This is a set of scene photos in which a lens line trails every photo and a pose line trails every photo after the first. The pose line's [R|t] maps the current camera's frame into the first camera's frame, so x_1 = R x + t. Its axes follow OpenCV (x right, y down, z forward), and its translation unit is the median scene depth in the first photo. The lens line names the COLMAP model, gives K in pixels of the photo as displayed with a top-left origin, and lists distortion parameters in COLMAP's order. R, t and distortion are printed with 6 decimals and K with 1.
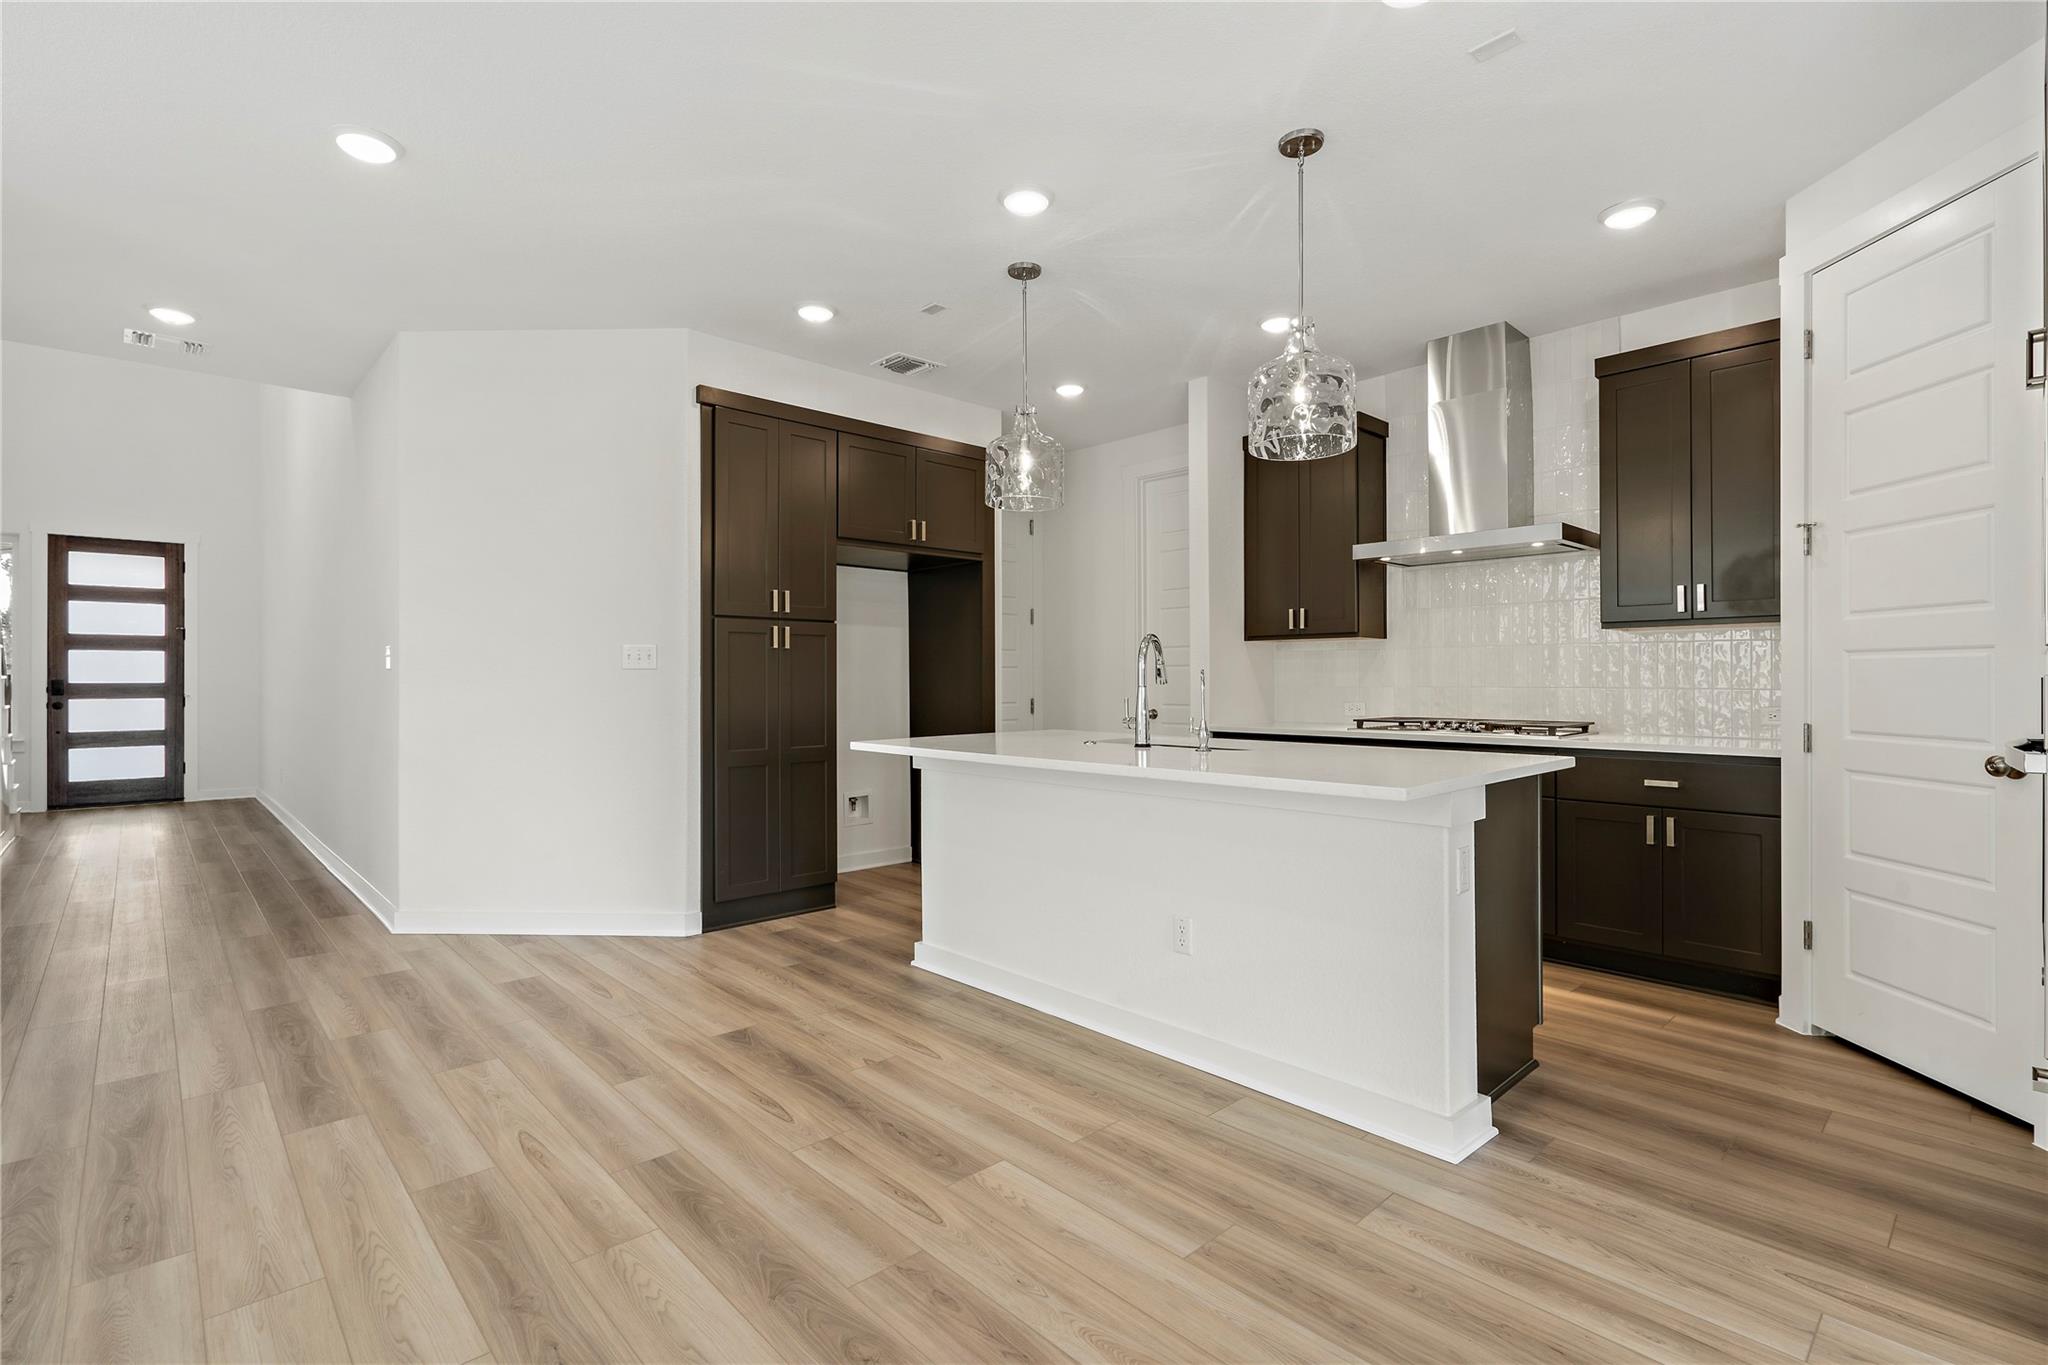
lens RADIAL K [[954.6, 0, 1005.9], [0, 954.6, 669.6], [0, 0, 1]] dist [0.000332, -0.000562]
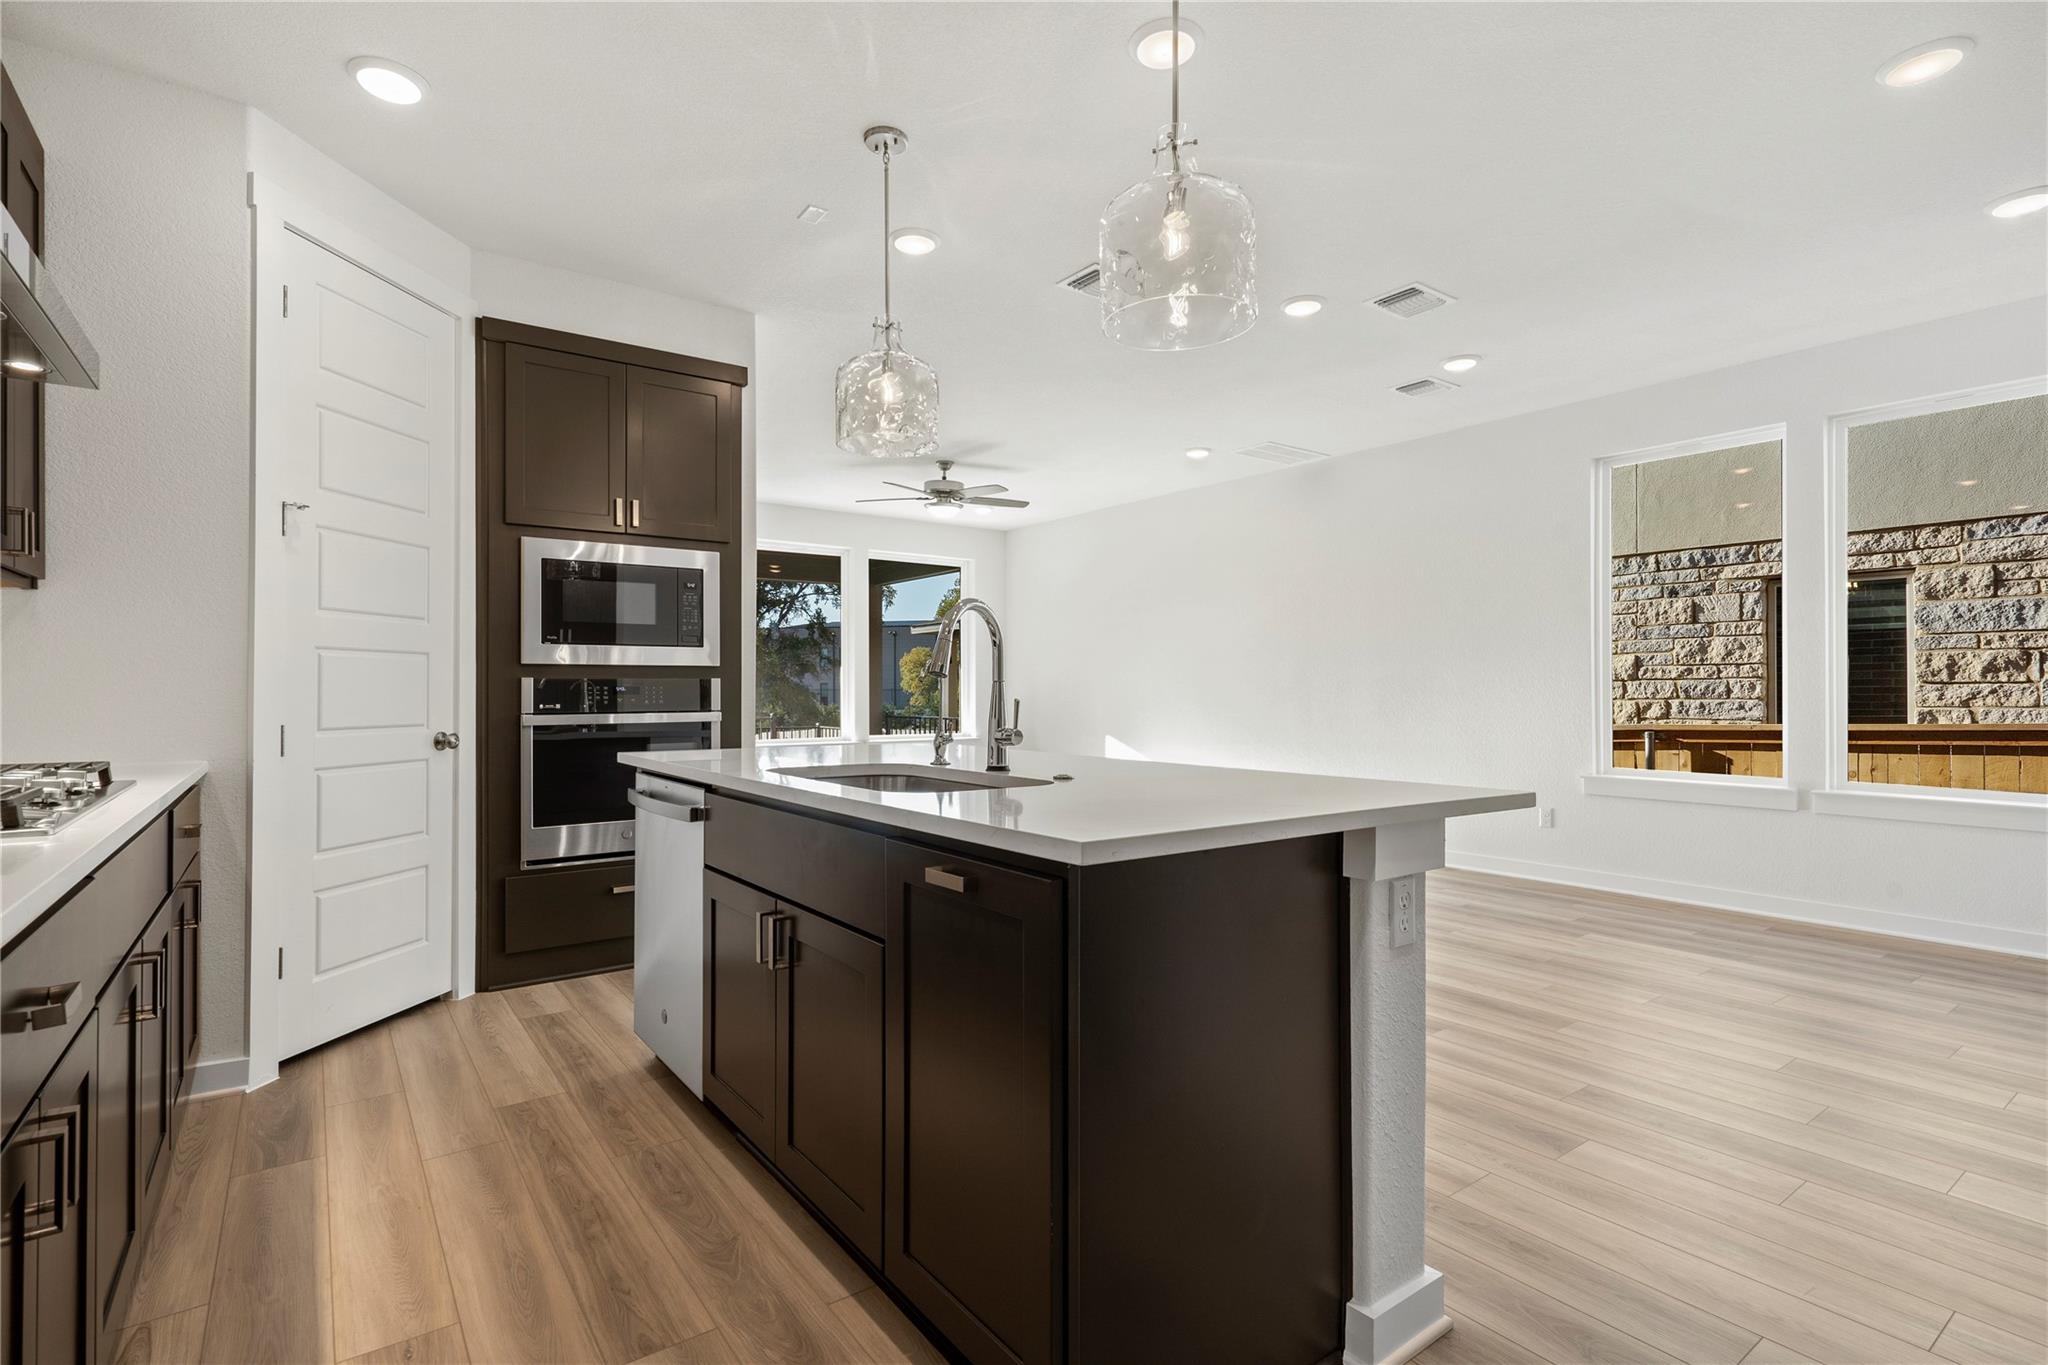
lens RADIAL K [[977.1, 0, 1019.5], [0, 977.1, 687.7], [0, 0, 1]] dist [-0.001676, -0.000291]
pose [[-0.994497, 0.002303, 0.104737, 0.059598], [0.000981, 0.999919, -0.012669, 0.033500], [-0.104758, -0.012496, -0.994419, 1.846536]]
